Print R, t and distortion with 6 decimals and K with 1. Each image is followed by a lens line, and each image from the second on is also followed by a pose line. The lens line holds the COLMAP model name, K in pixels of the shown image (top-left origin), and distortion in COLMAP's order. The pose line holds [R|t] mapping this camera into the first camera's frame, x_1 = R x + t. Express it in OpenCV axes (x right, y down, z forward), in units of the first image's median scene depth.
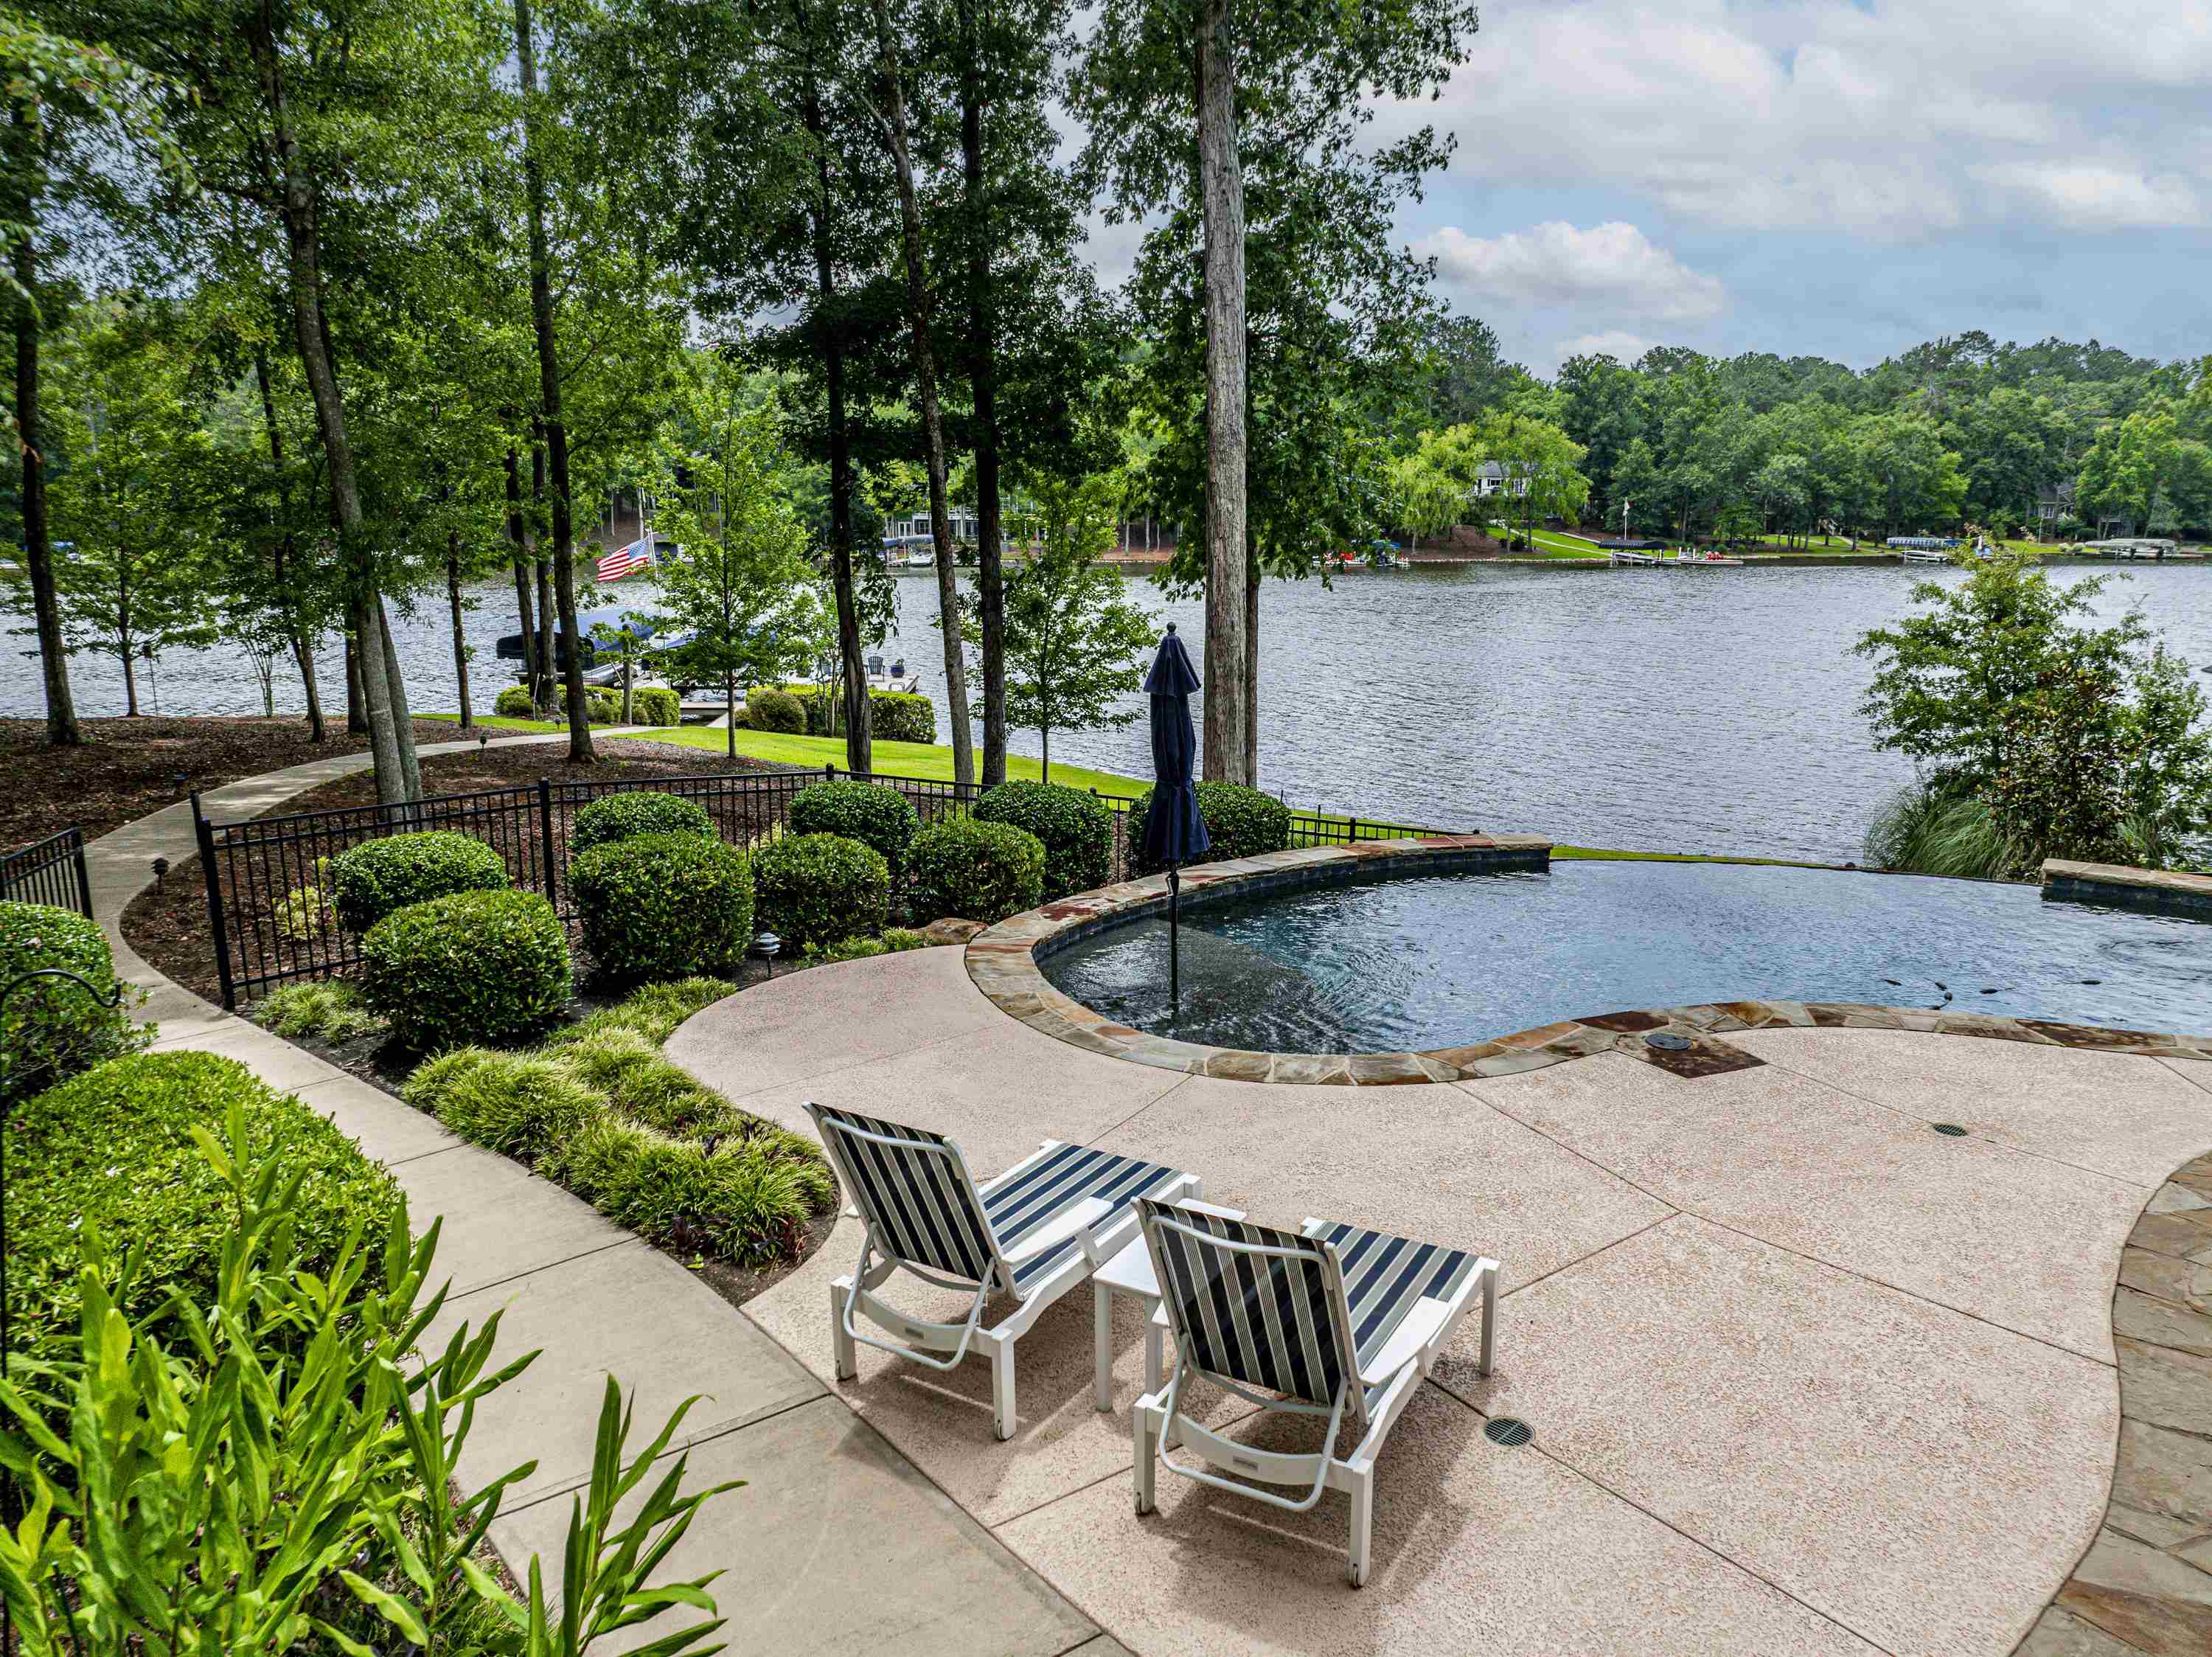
lens RADIAL K [[1588.3, 0, 1106.0], [0, 1588.3, 828.5], [0, 0, 1]] dist [-0.033901, 0.004666]
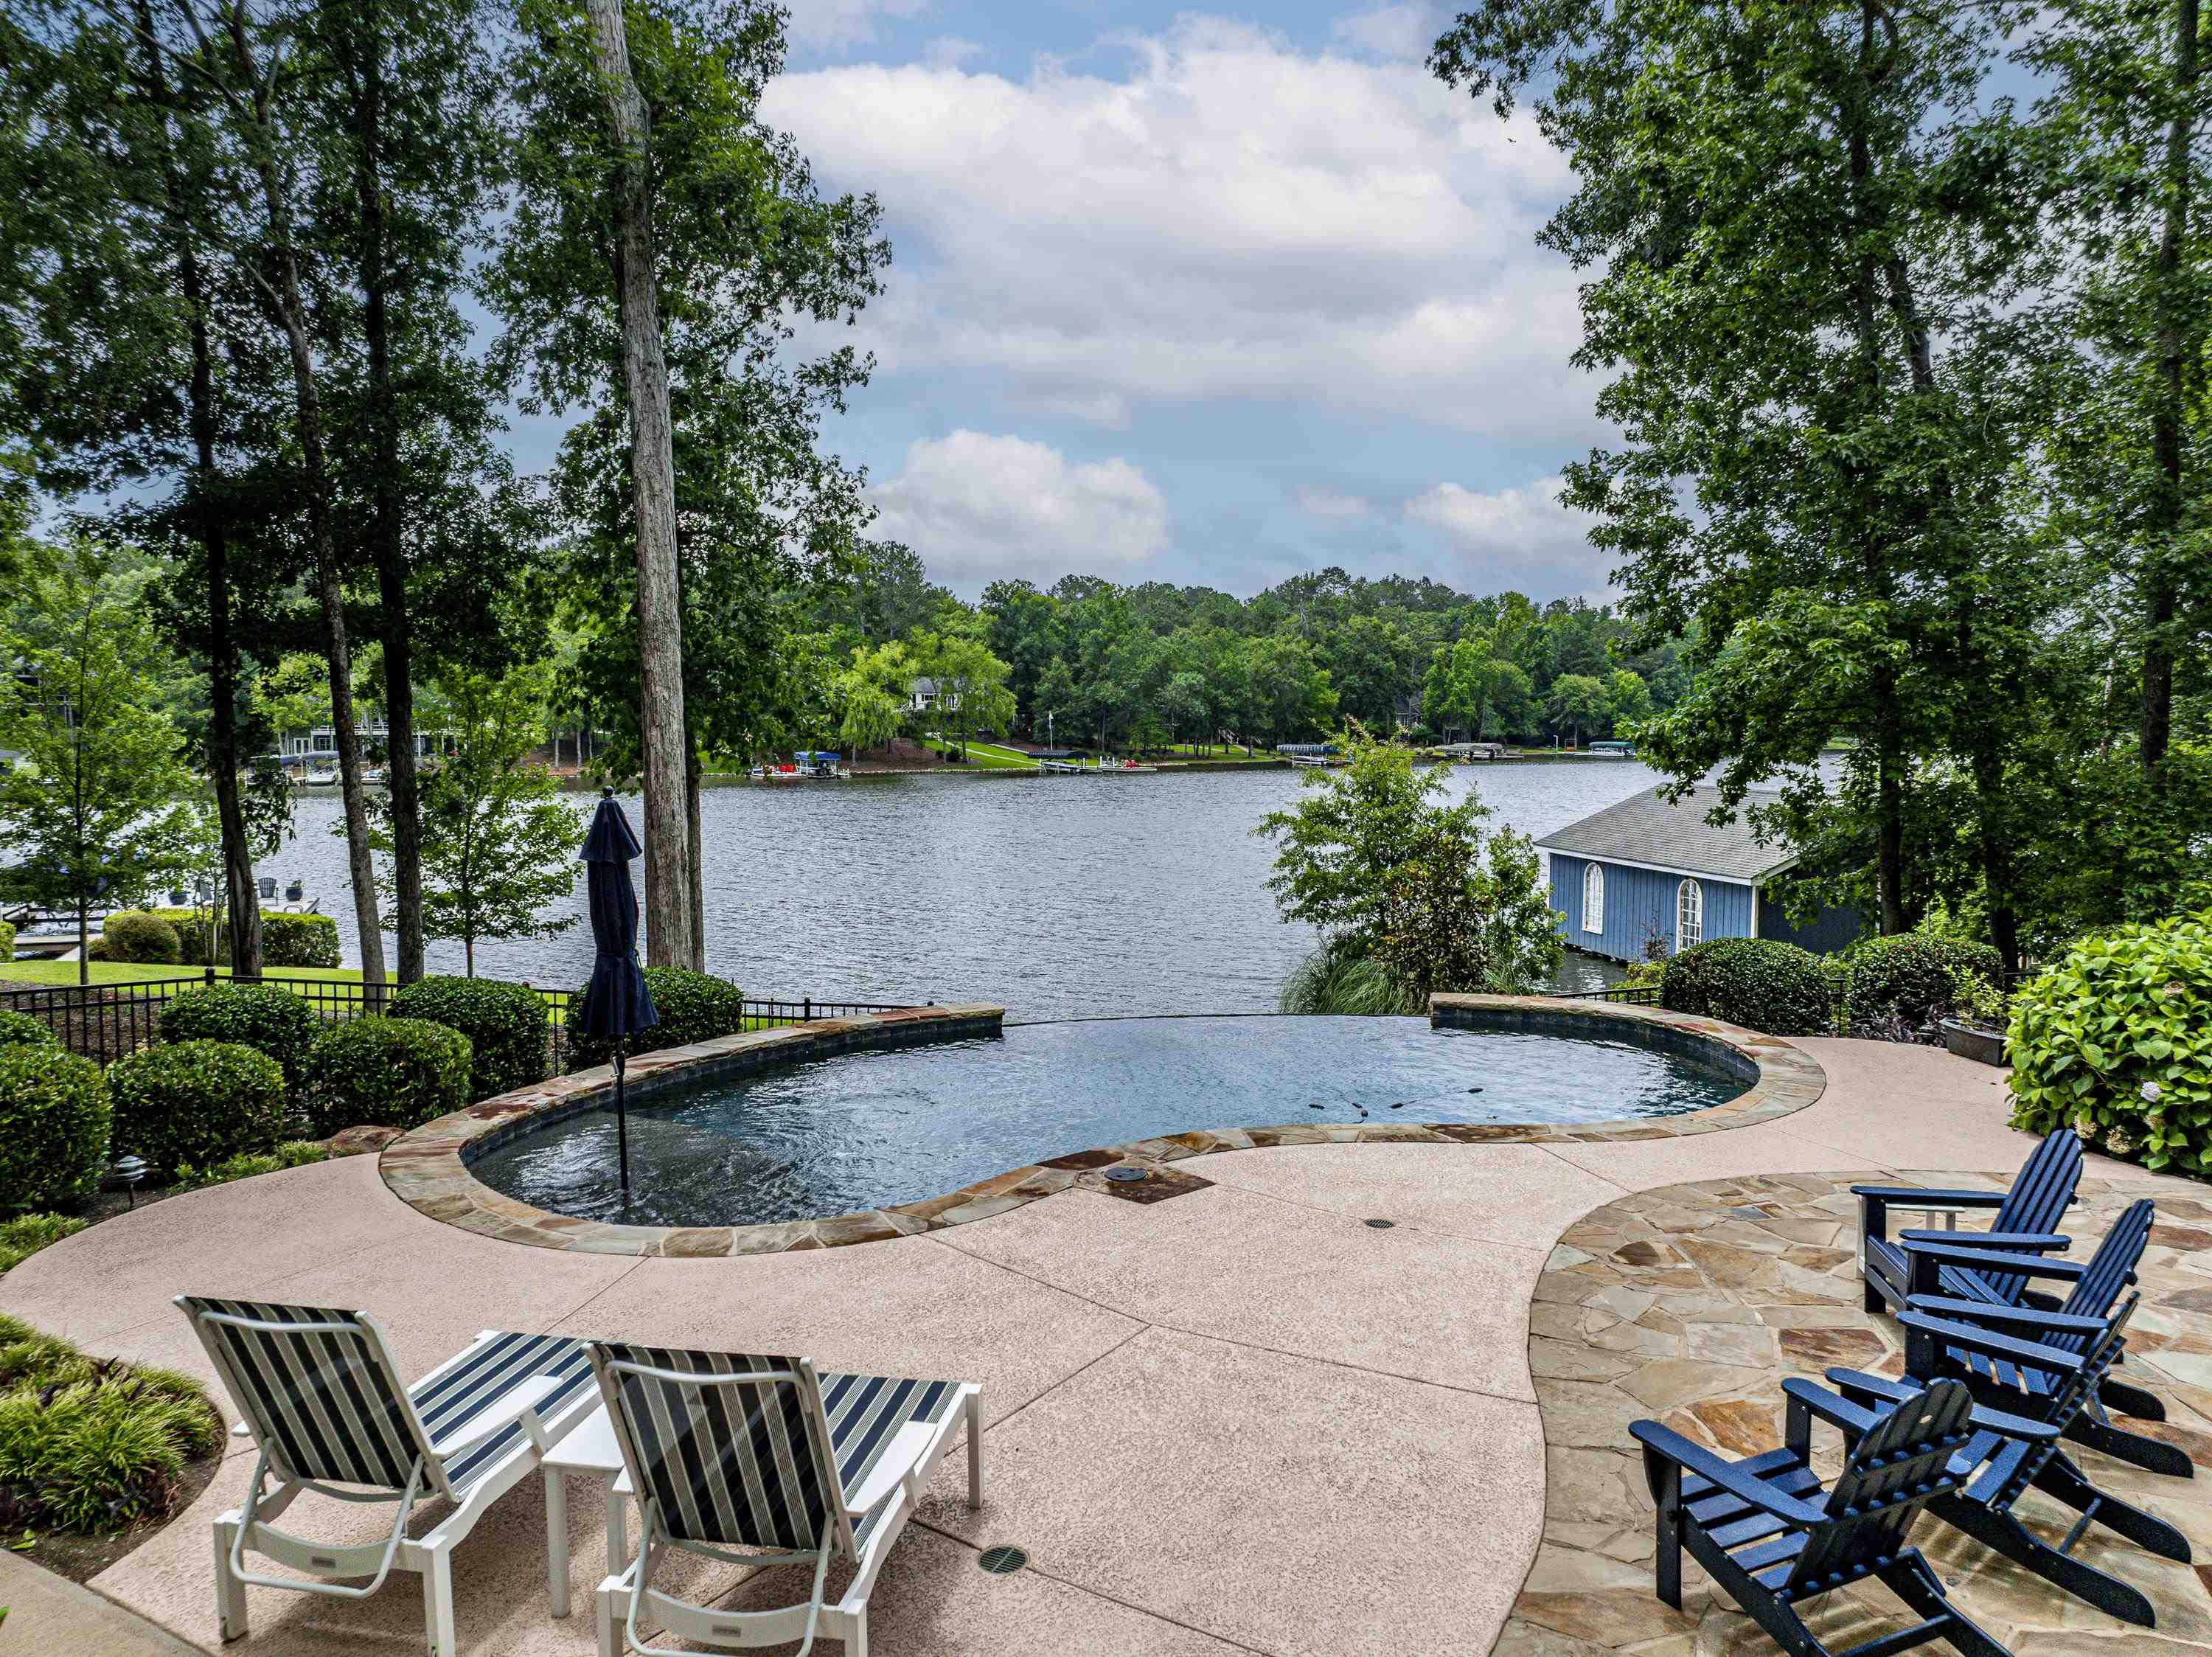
lens RADIAL K [[1584.7, 0, 1110.6], [0, 1584.7, 832.8], [0, 0, 1]] dist [-0.025776, 0.008075]
pose [[0.939362, -0.027356, 0.341834, -0.000216], [0.072129, 0.990275, -0.118962, 0.018721], [-0.335256, 0.136405, 0.932200, 0.005296]]
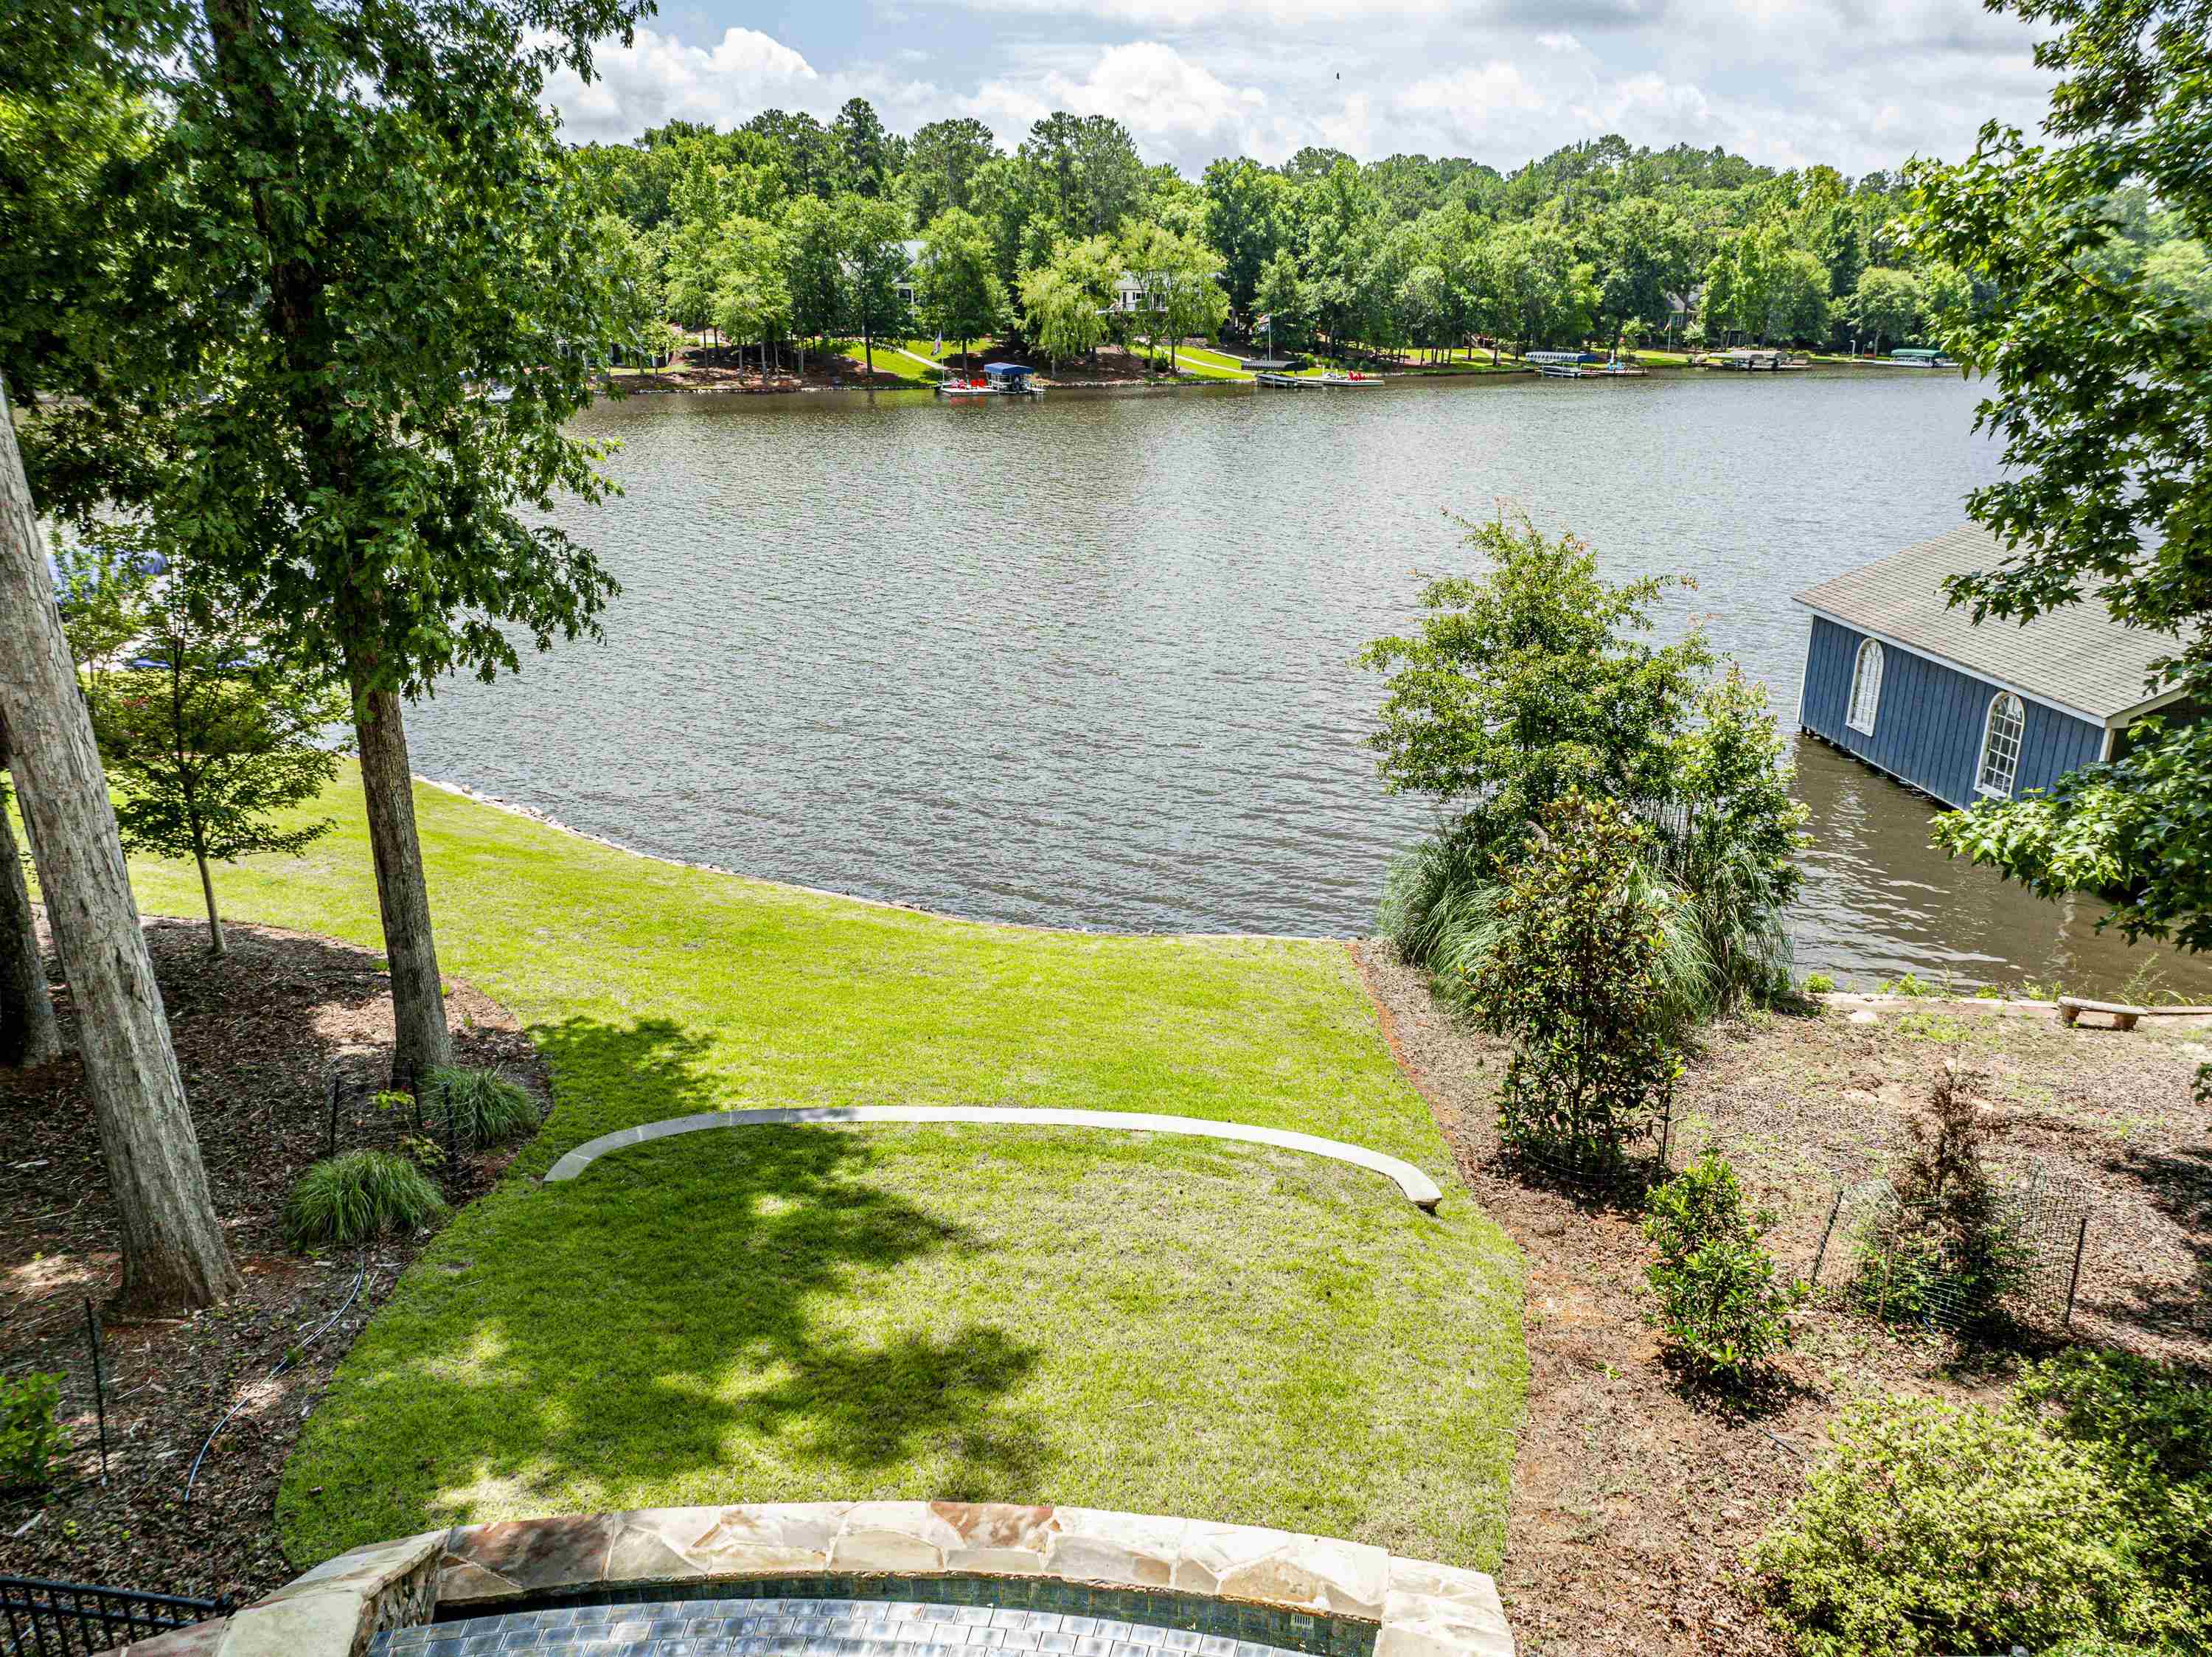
lens RADIAL K [[1578.2, 0, 1105.7], [0, 1578.2, 833.4], [0, 0, 1]] dist [-0.059511, 0.043499]
pose [[0.981056, -0.064026, 0.182836, 0.329240], [0.040517, 0.990747, 0.129536, -0.208618], [-0.189438, -0.119674, 0.974572, 0.433097]]
